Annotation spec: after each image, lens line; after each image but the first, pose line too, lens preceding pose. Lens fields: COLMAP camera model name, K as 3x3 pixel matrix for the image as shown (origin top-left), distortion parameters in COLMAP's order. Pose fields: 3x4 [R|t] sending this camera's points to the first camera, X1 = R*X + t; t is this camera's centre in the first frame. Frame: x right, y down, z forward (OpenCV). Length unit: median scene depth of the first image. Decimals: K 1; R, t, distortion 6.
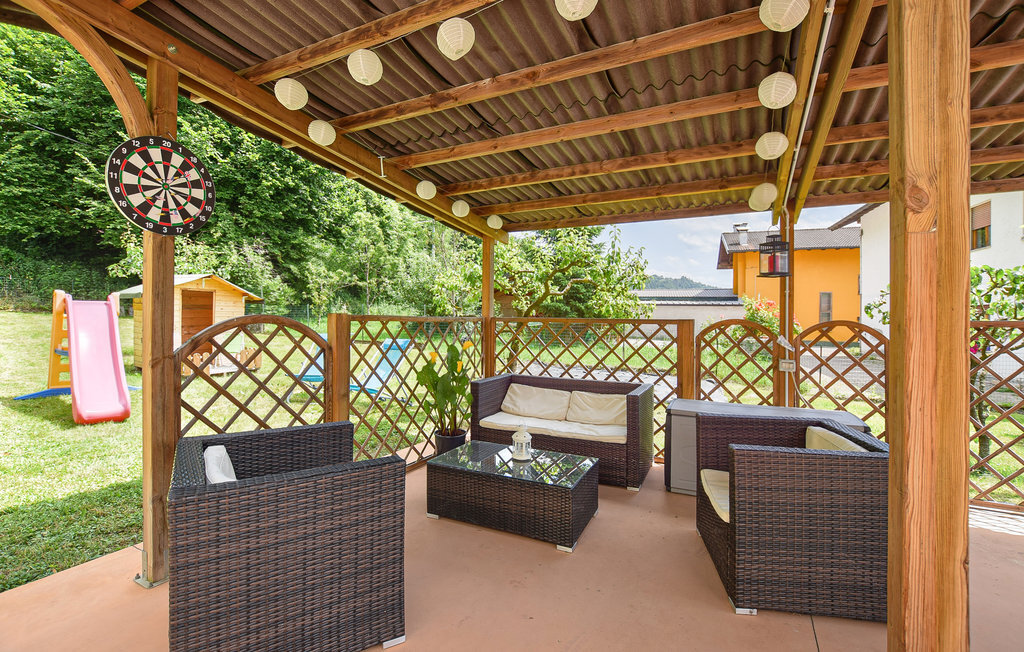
lens RADIAL K [[462.4, 0, 526.8], [0, 462.4, 320.6], [0, 0, 1]] dist [-0.056665, 0.013863]
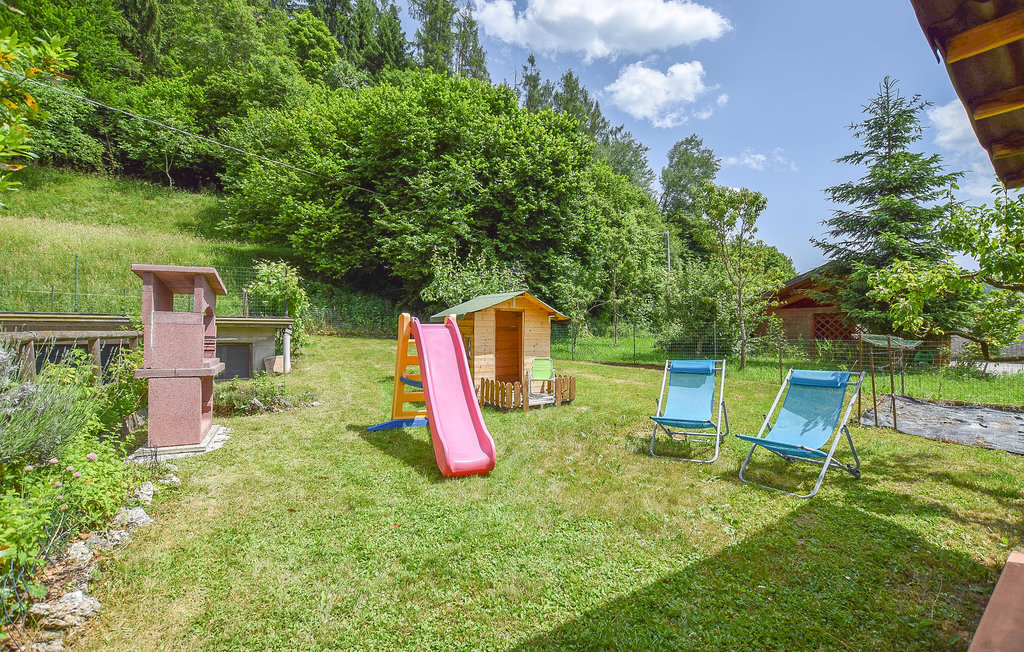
lens RADIAL K [[462.4, 0, 526.8], [0, 462.4, 320.6], [0, 0, 1]] dist [-0.056665, 0.013863]
pose [[0.901340, -0.029863, -0.432081, -0.130755], [0.013363, 0.999063, -0.041173, -0.003387], [0.432906, 0.031337, 0.900894, 0.076903]]
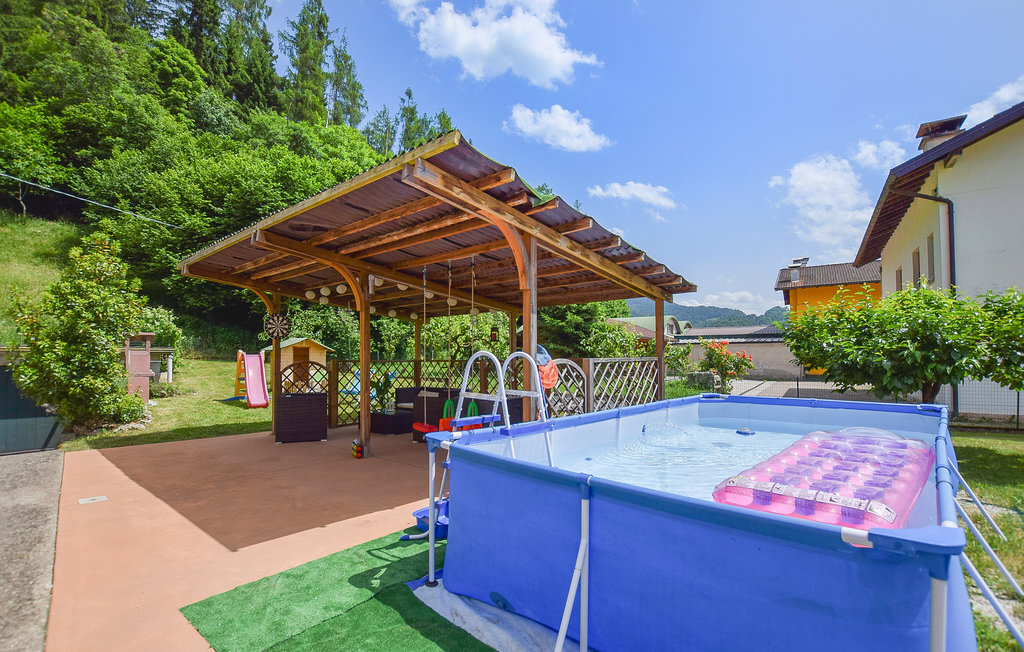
lens RADIAL K [[462.7, 0, 514.9], [0, 462.7, 346.9], [0, 0, 1]] dist [-0.054488, 0.009030]
pose [[0.973816, -0.021866, -0.226283, 0.235494], [0.014906, 0.999363, -0.032422, 0.002324], [0.226848, 0.028200, 0.973522, -0.268565]]
